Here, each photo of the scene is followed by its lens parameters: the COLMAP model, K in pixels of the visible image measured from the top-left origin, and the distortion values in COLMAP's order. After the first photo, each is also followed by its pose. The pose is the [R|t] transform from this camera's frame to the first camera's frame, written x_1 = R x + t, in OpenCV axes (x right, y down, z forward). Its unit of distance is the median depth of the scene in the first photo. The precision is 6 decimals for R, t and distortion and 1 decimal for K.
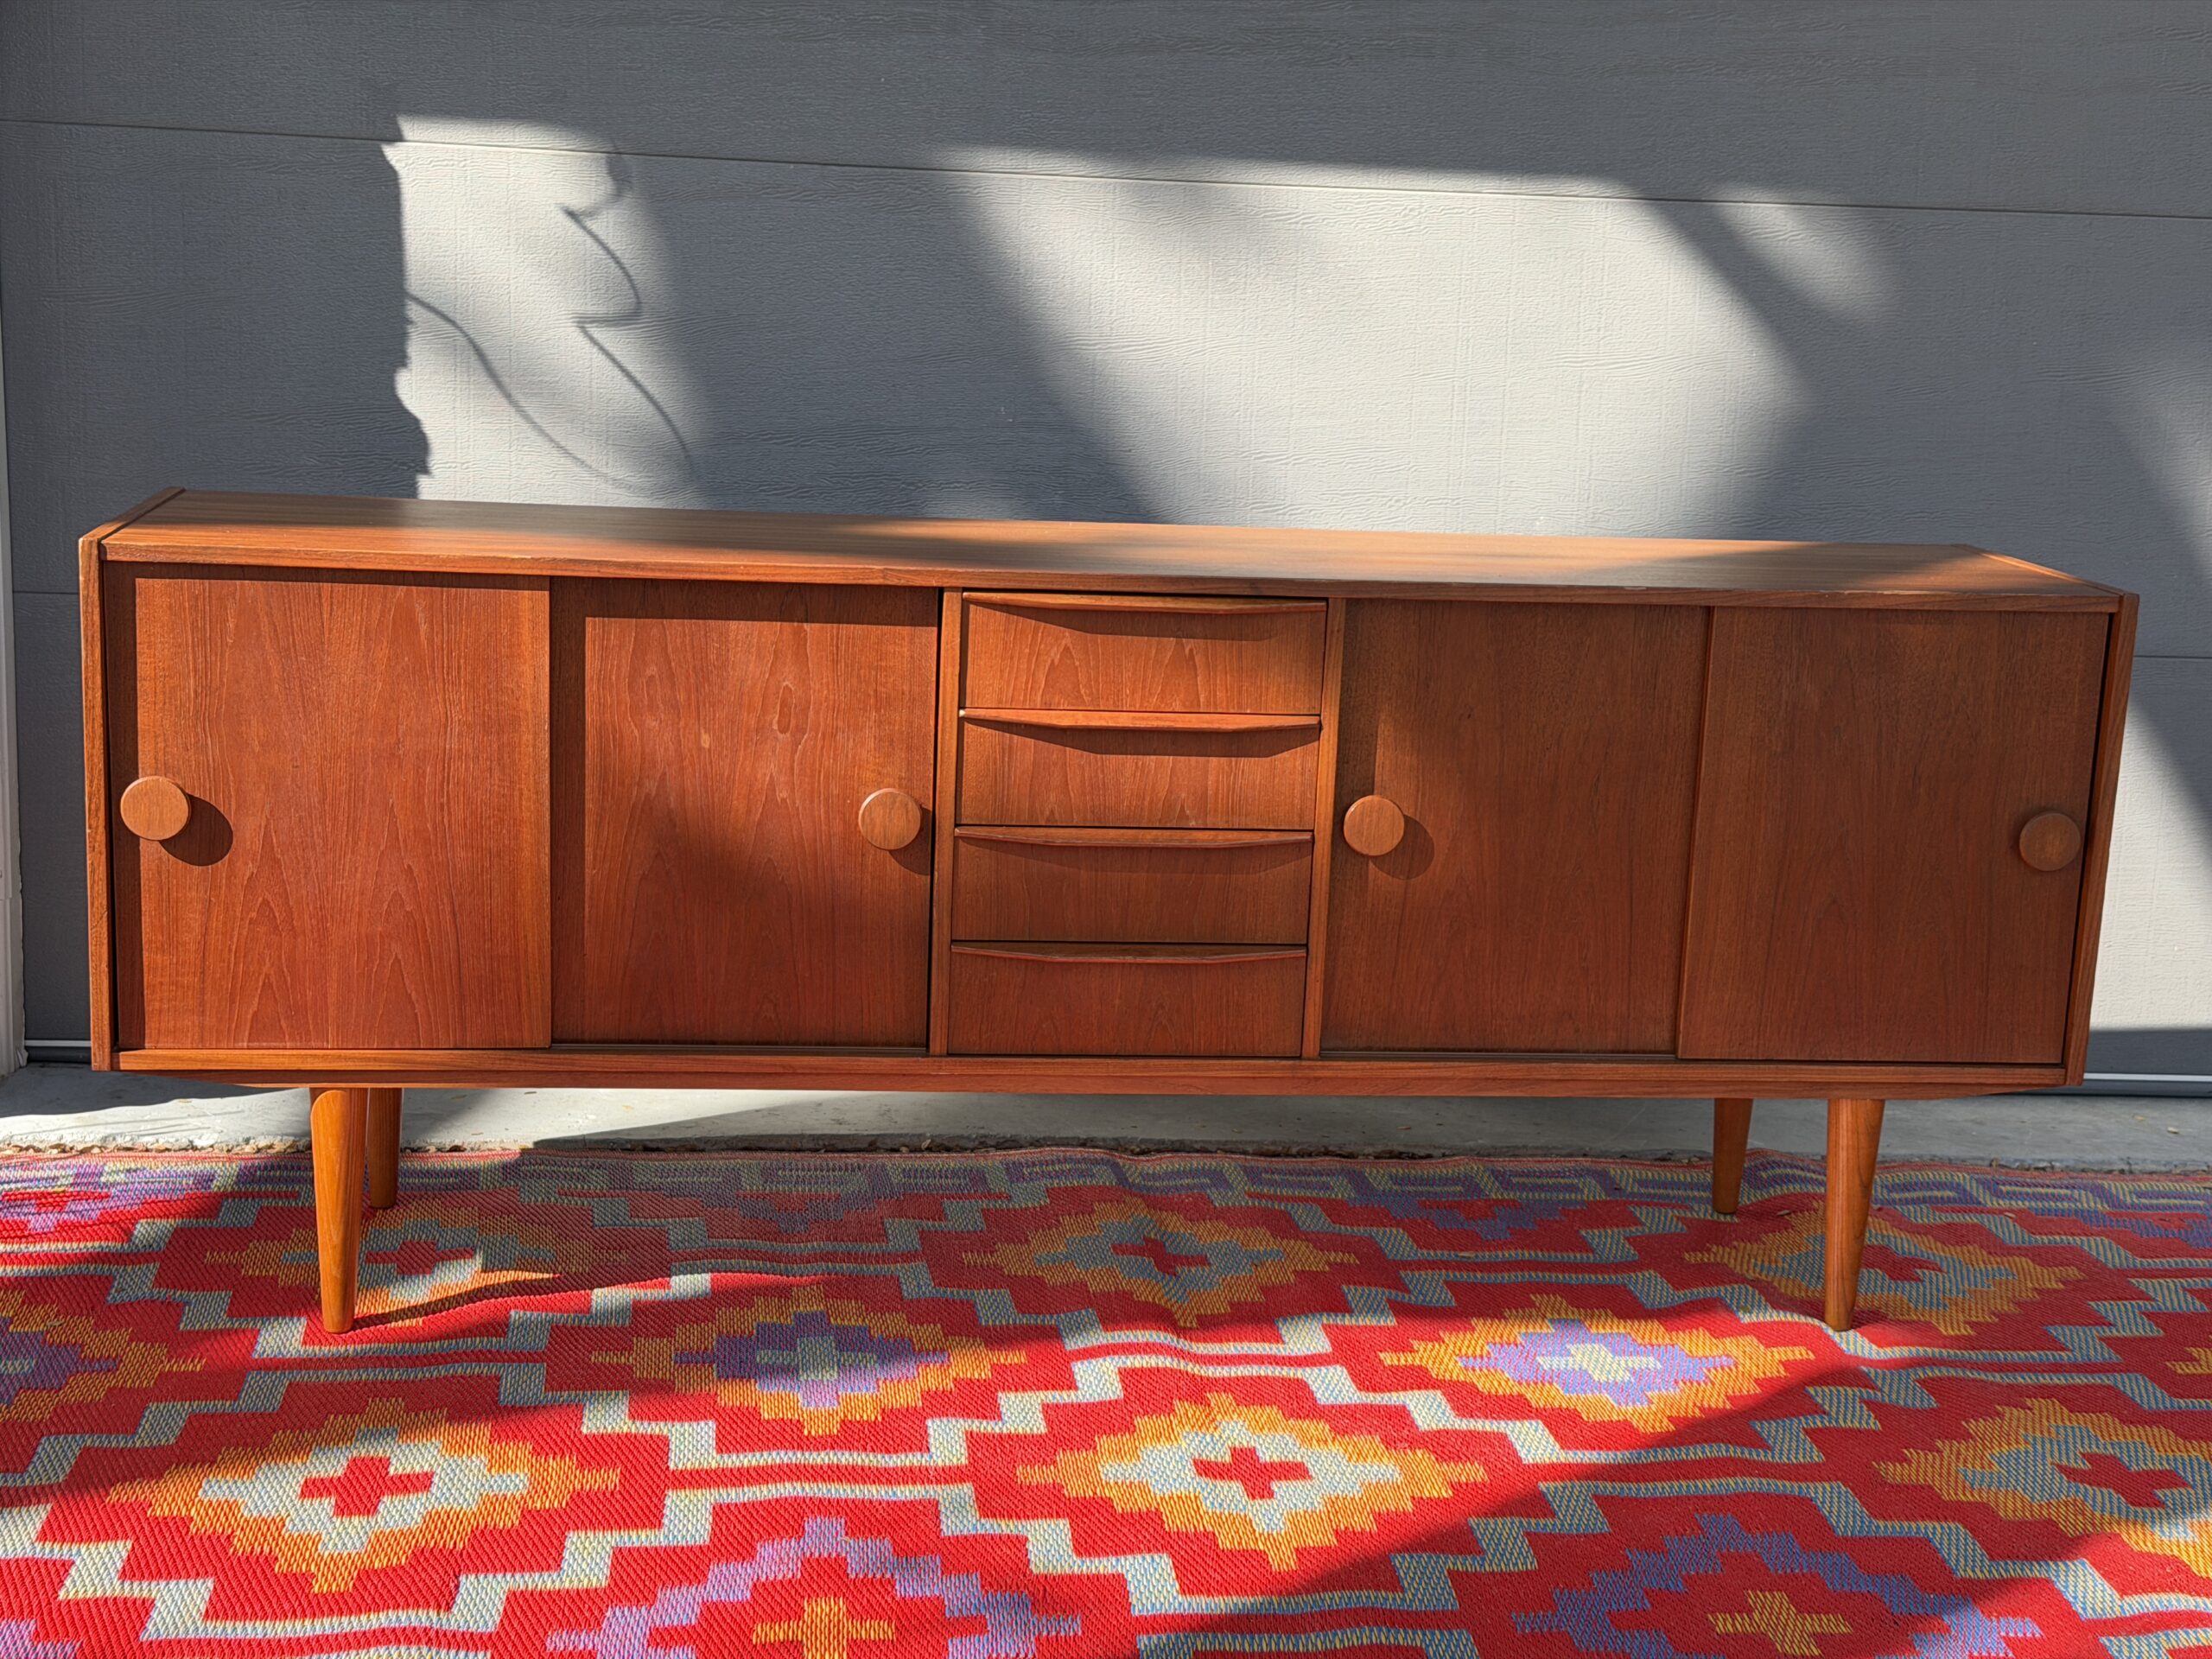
lens RADIAL K [[3111.7, 0, 1106.0], [0, 3111.7, 829.5], [0, 0, 1]] dist [0.137205, -0.041673]
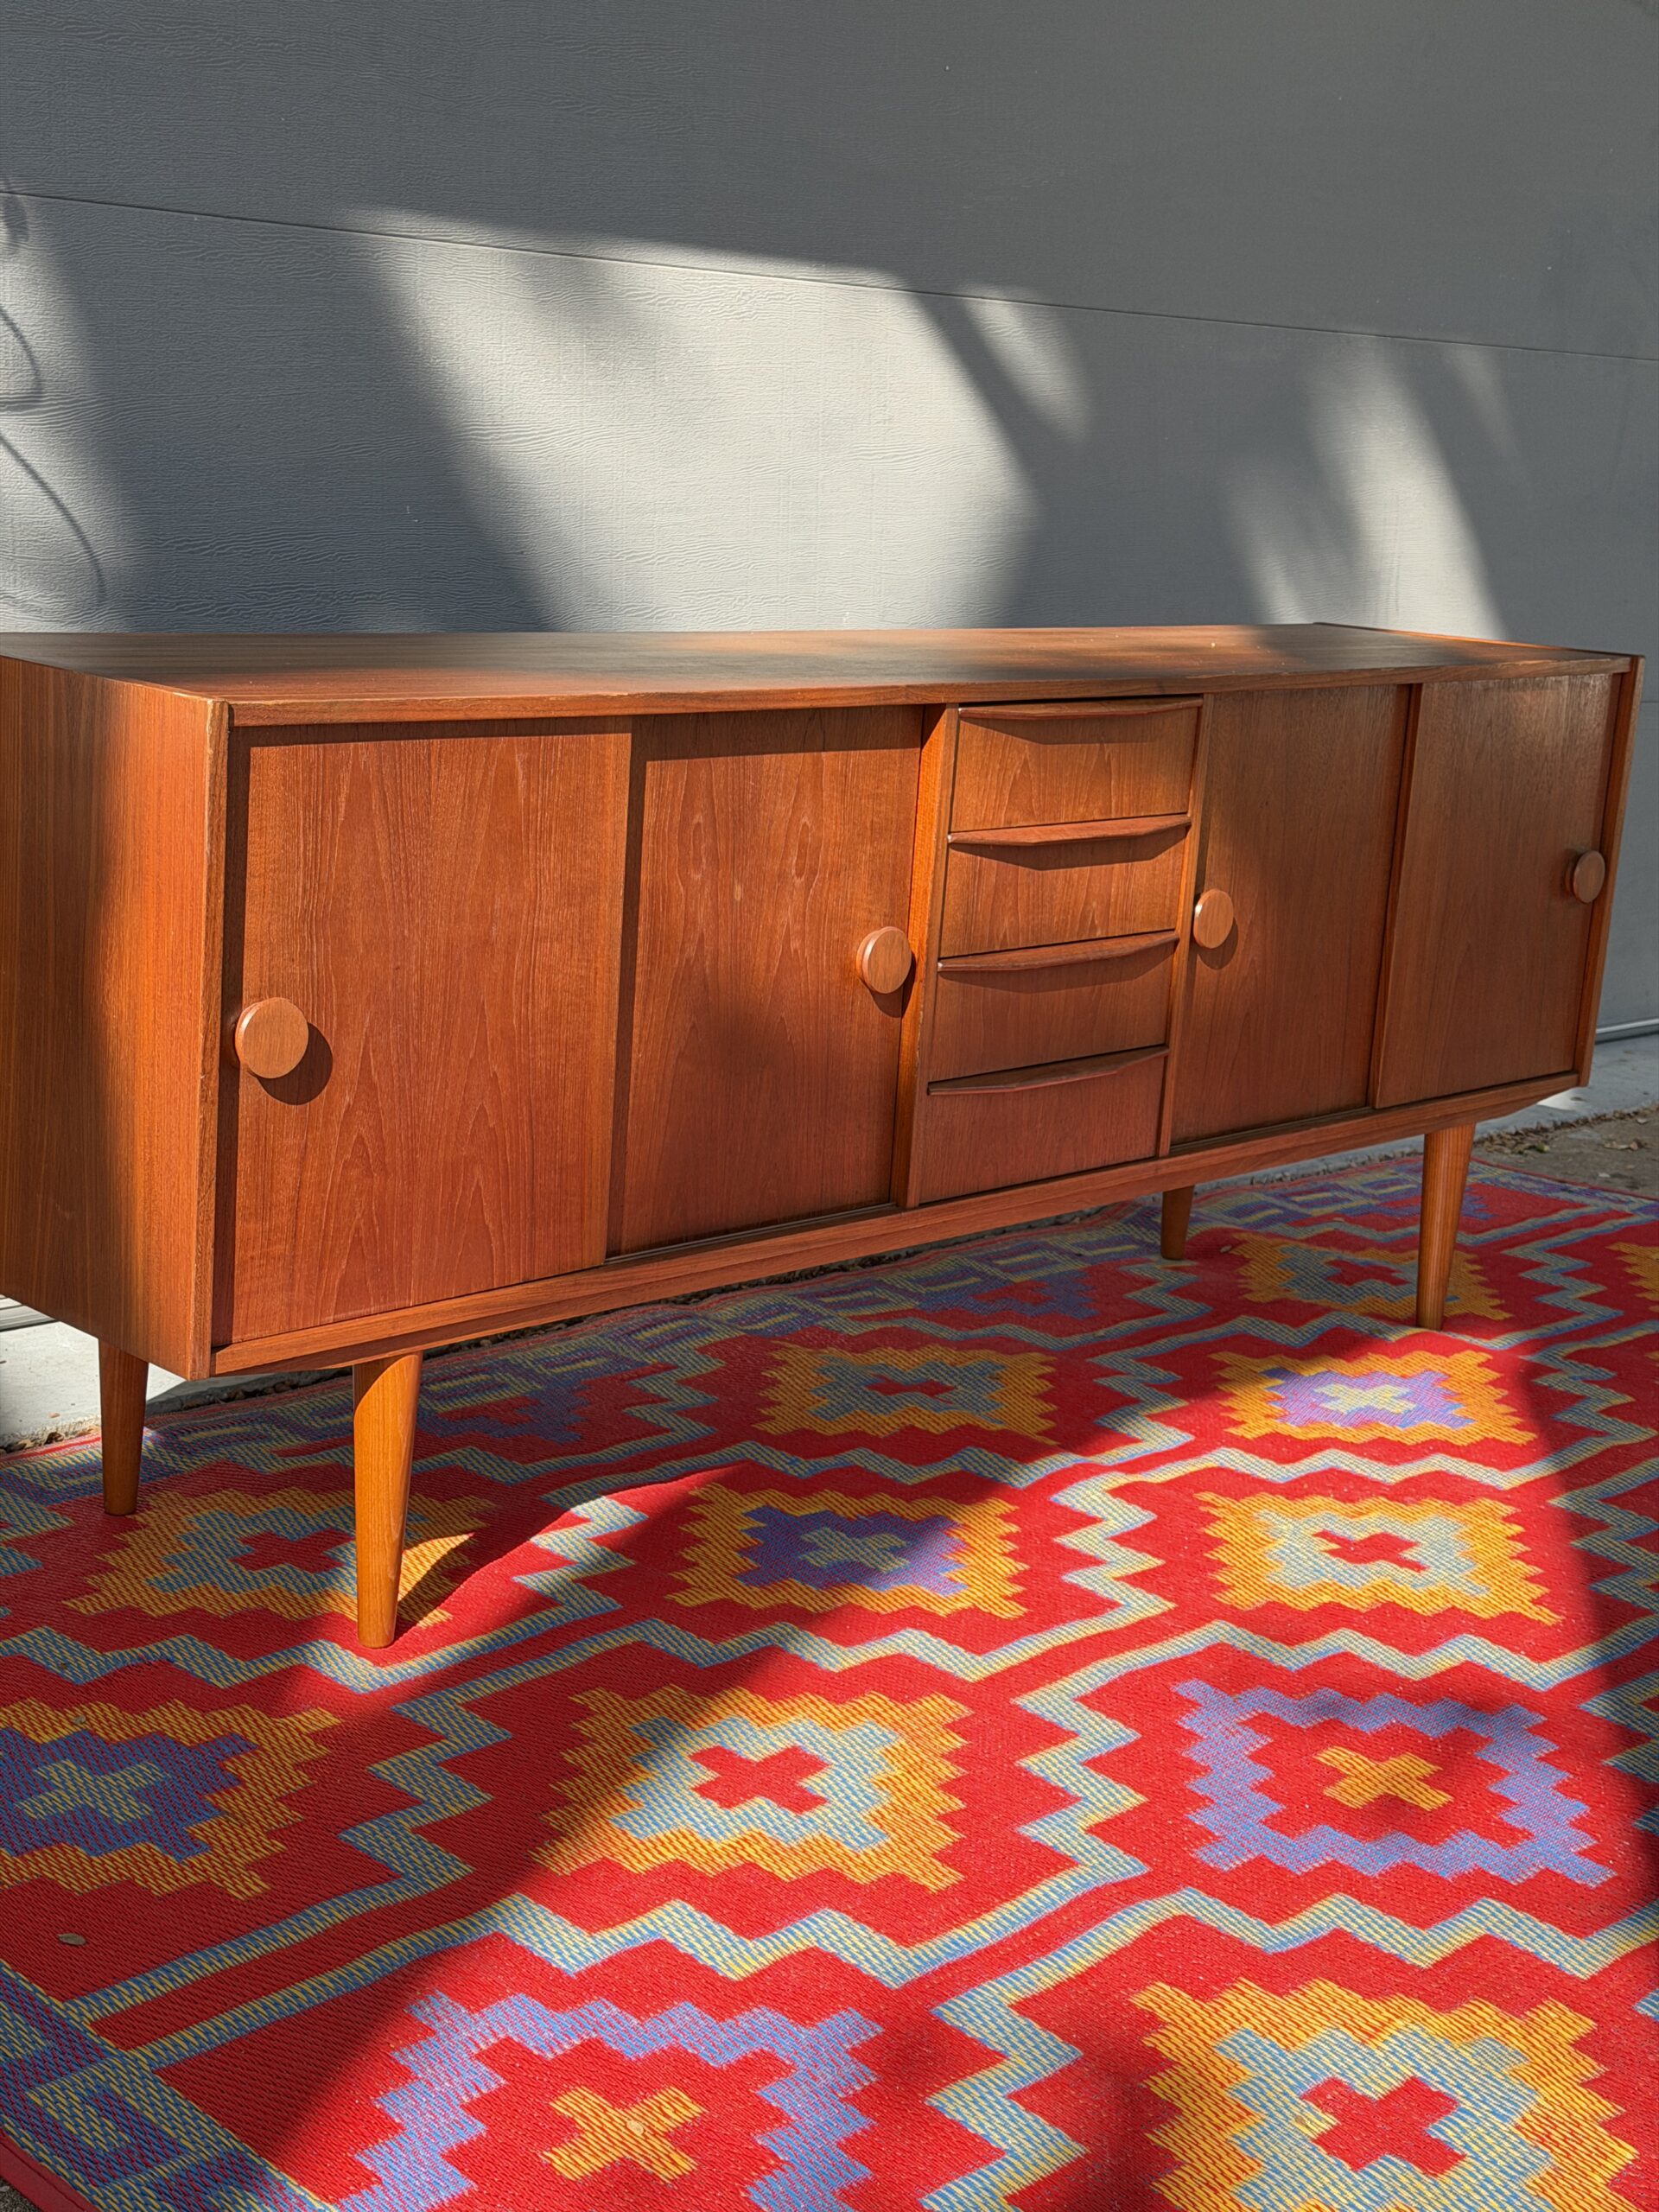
lens RADIAL K [[3111.7, 0, 829.5], [0, 3111.7, 1106.0], [0, 0, 1]] dist [0.137205, -0.041673]
pose [[0.775050, -0.132470, 0.617858, -0.661934], [0.096435, 0.991122, 0.091529, -0.046796], [-0.624498, -0.011356, 0.780944, 0.291626]]
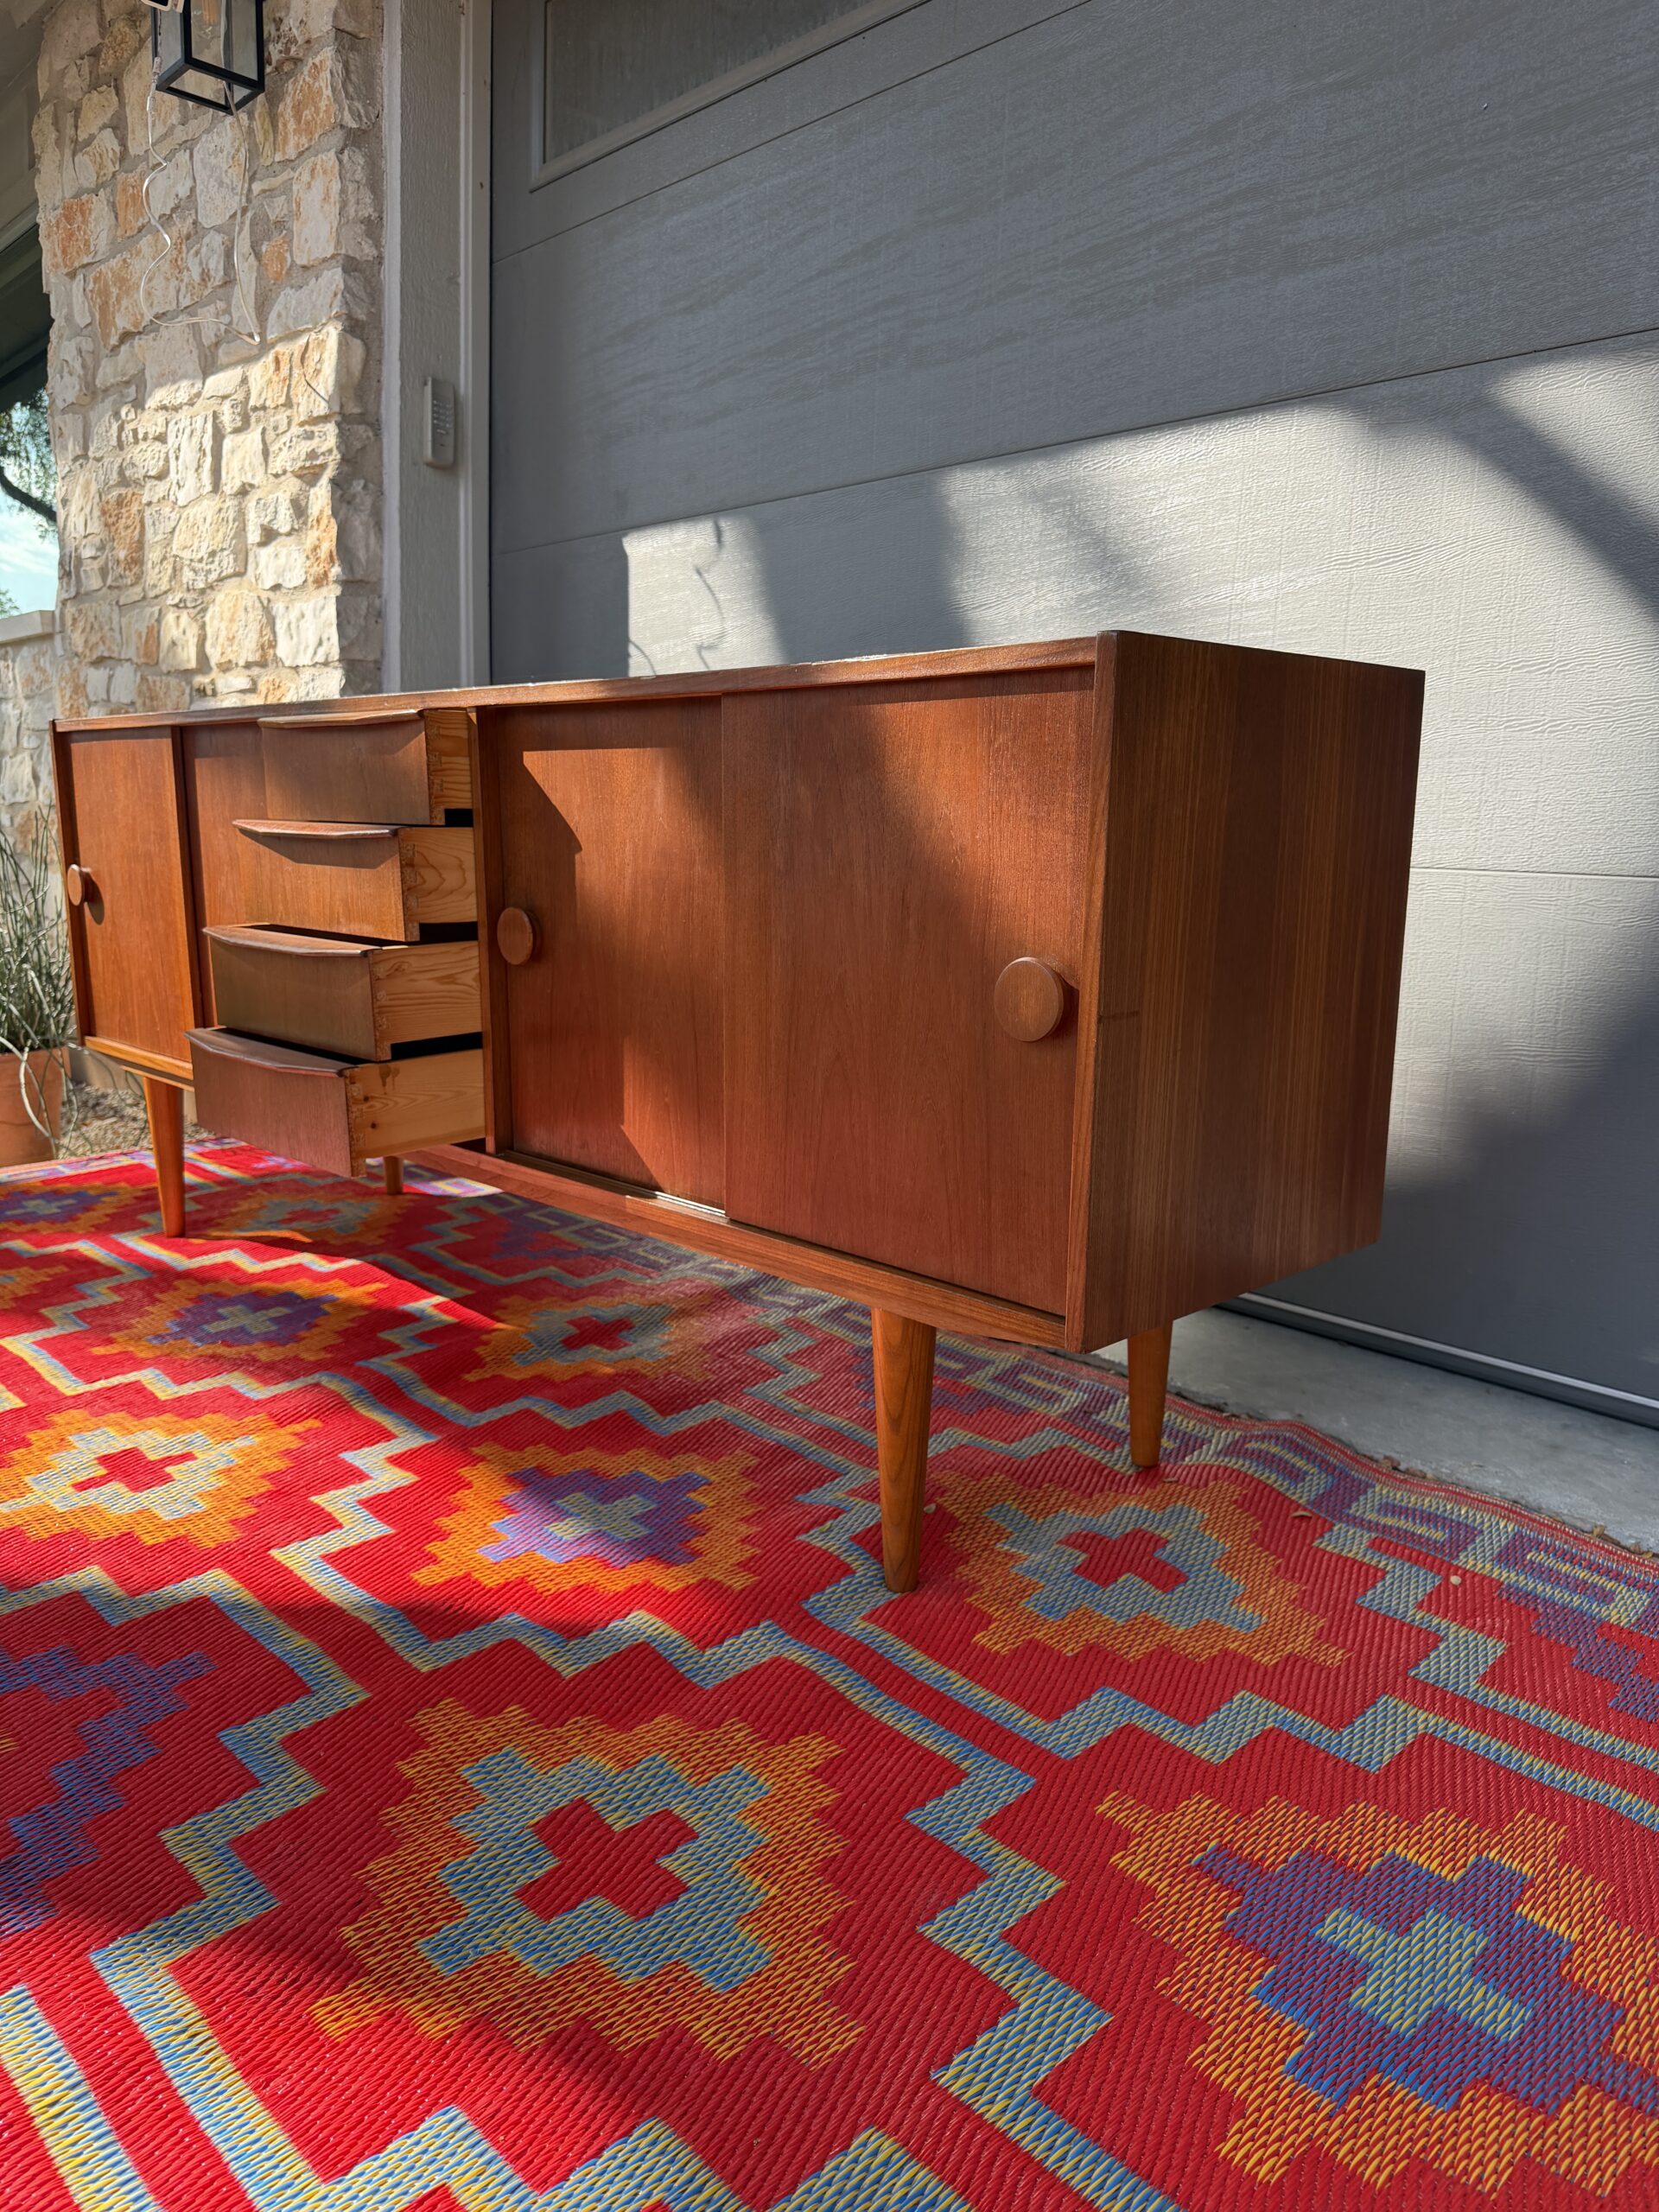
lens RADIAL K [[1555.6, 0, 829.5], [0, 1555.6, 1106.0], [0, 0, 1]] dist [0.130808, -0.277599]
pose [[0.613394, 0.113897, -0.781521, 0.579526], [-0.140791, 0.989466, 0.033699, 0.023404], [0.777127, 0.089360, 0.622968, 0.780759]]
